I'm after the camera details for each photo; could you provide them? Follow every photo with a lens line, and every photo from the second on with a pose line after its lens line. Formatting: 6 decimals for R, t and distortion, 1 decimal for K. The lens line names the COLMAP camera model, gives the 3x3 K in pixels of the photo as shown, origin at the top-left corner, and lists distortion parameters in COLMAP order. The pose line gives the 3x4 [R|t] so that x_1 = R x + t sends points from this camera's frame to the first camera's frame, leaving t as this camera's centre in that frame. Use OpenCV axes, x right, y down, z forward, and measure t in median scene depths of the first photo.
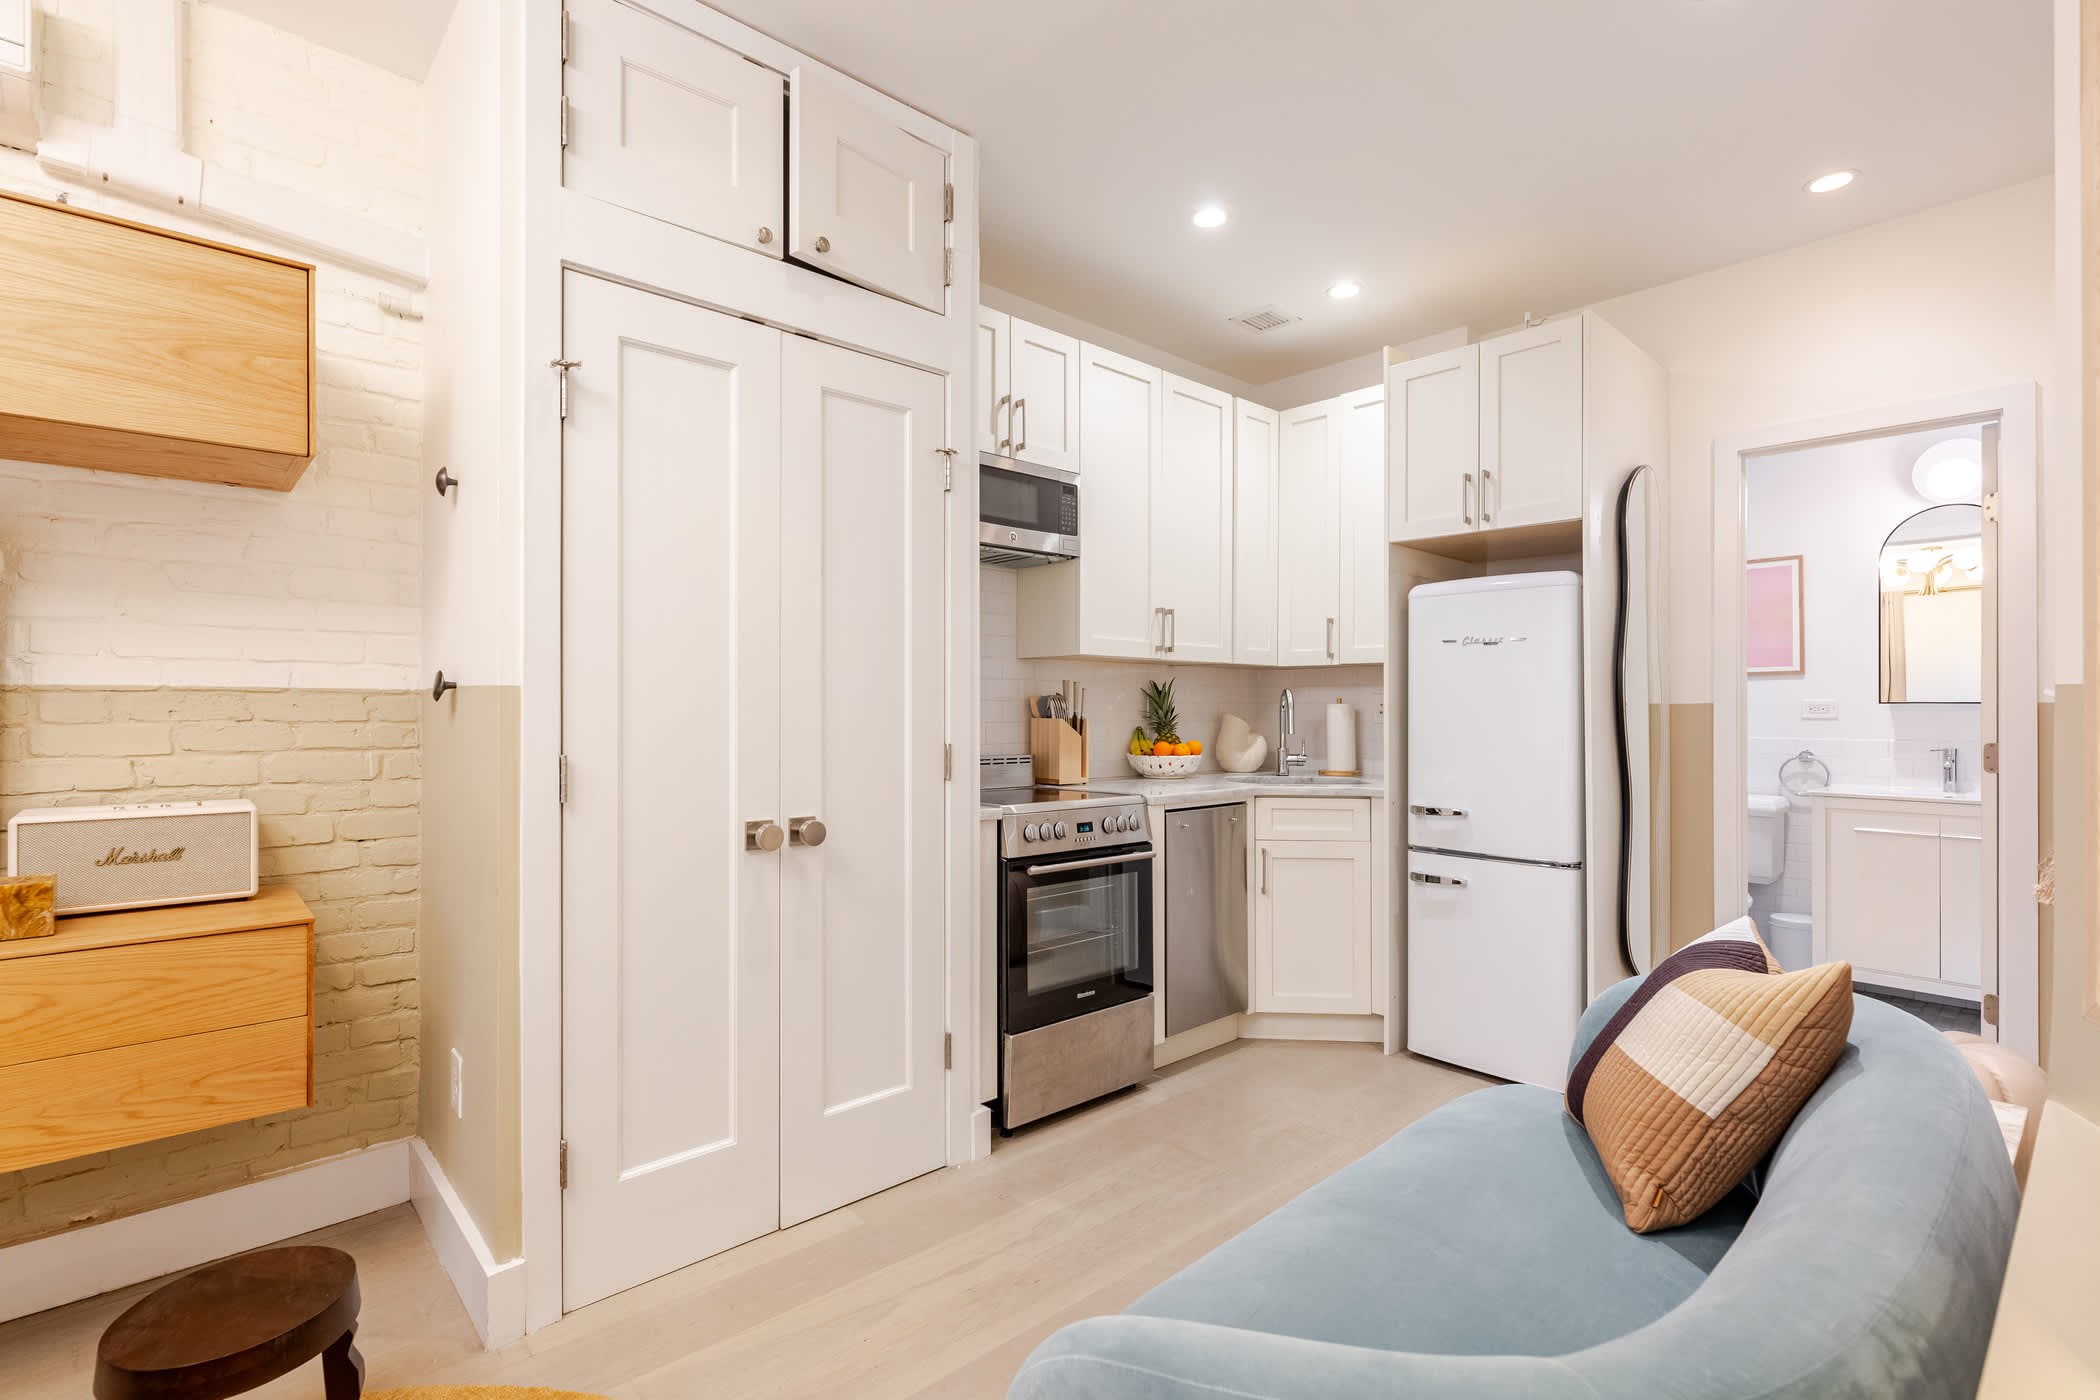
lens RADIAL K [[981.8, 0, 1019.6], [0, 981.8, 699.7], [0, 0, 1]] dist [-0.002780, -0.000073]
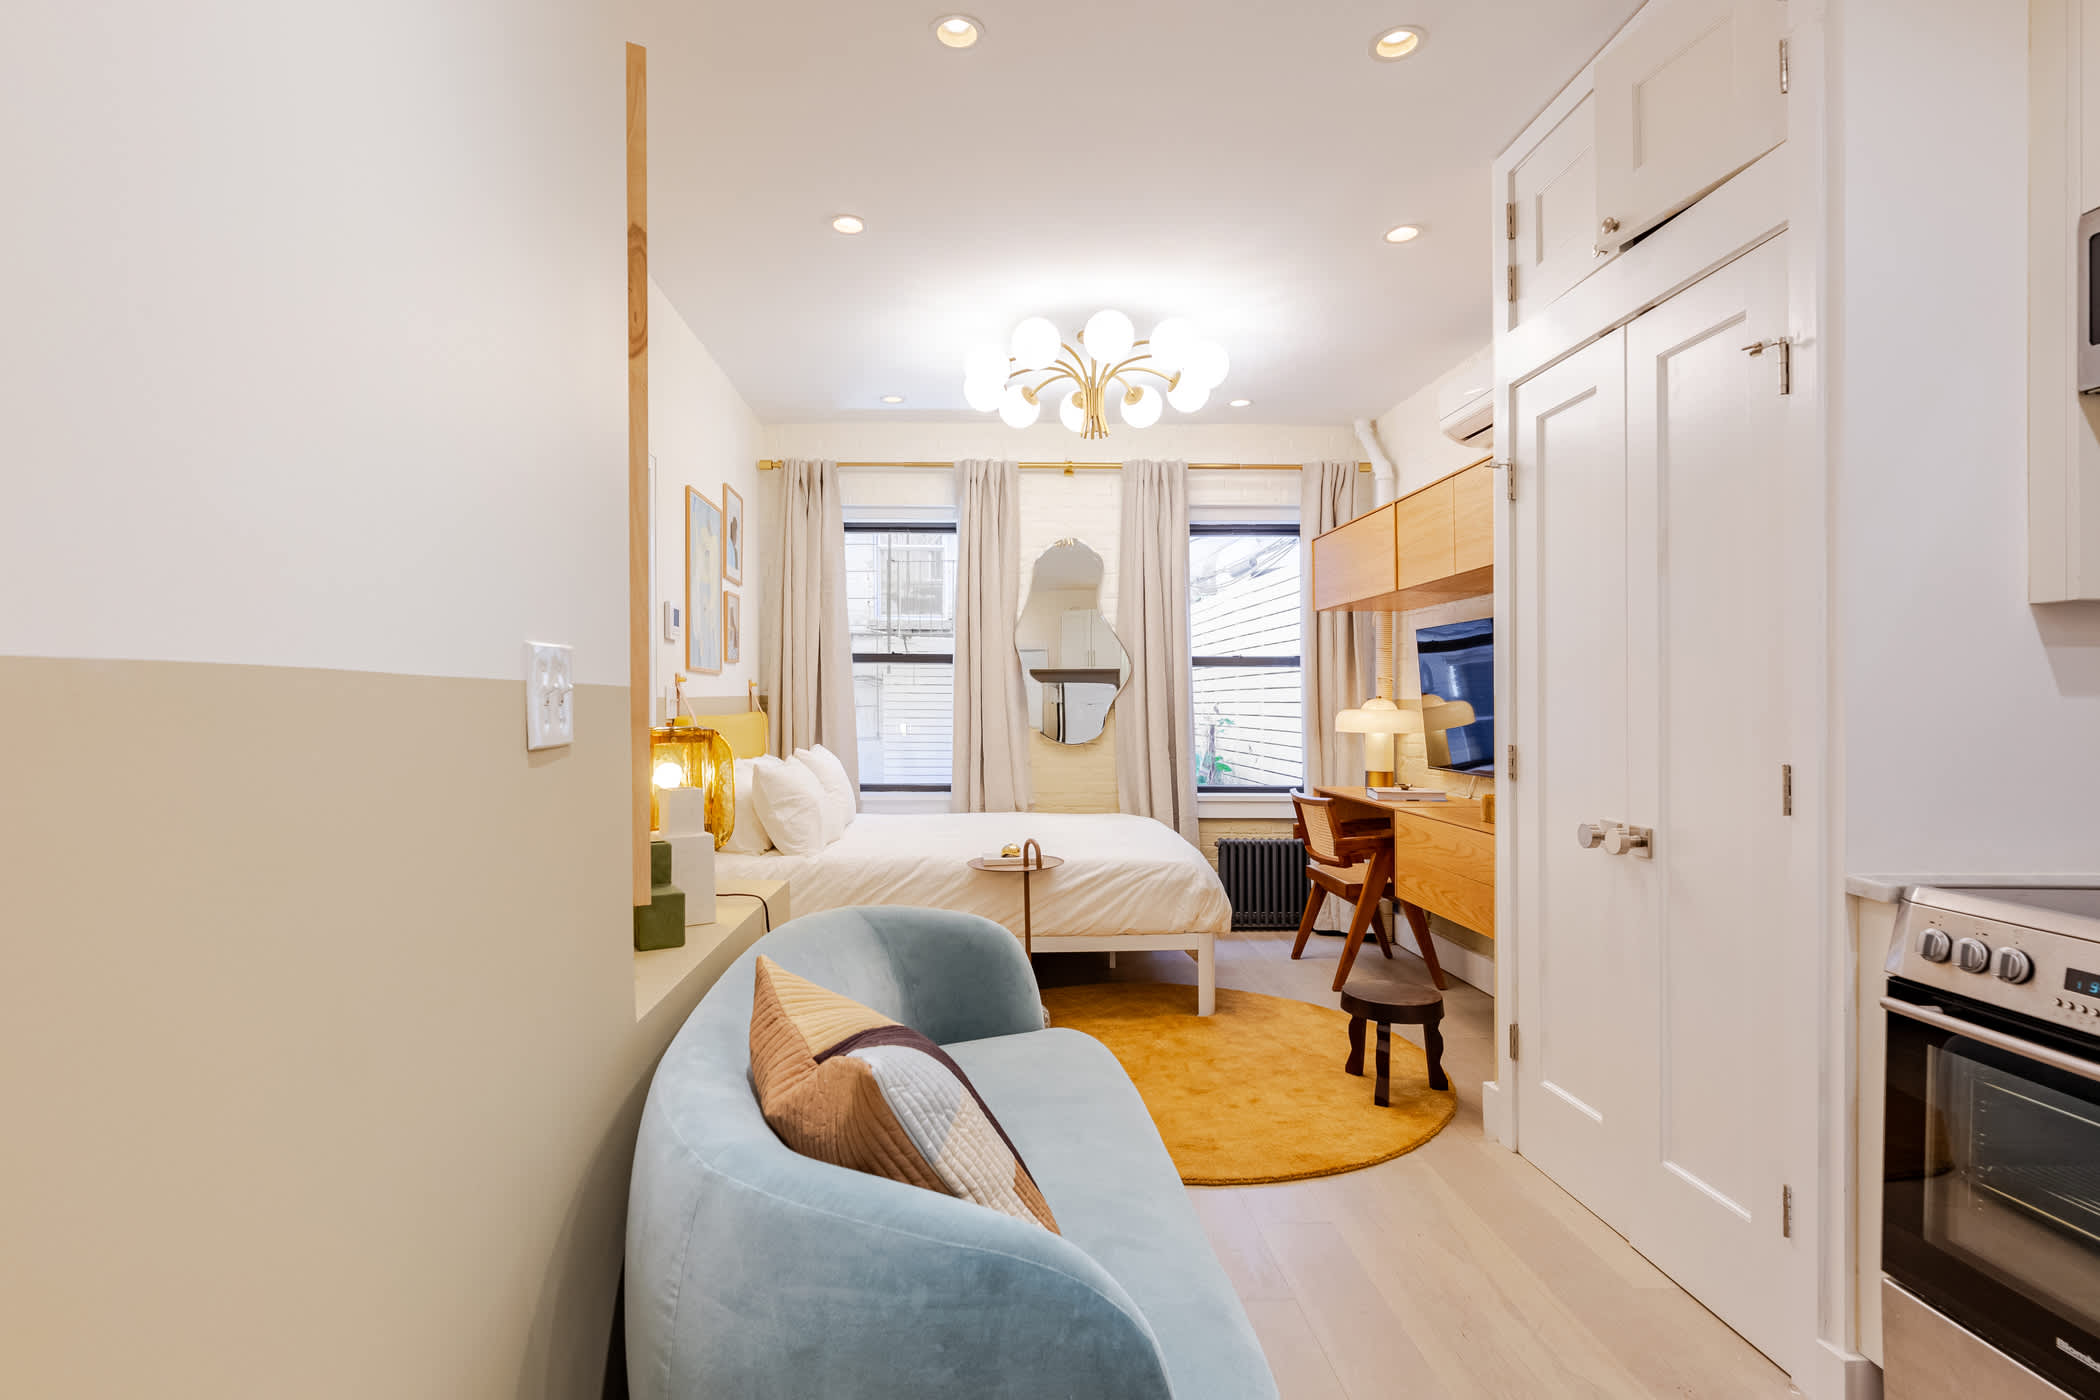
lens RADIAL K [[981.8, 0, 1019.6], [0, 981.8, 699.7], [0, 0, 1]] dist [-0.002780, -0.000073]
pose [[-0.635372, -0.009774, -0.772144, 0.951272], [0.001082, 0.999908, -0.013547, 0.009770], [0.772205, -0.009443, -0.635303, 1.213064]]
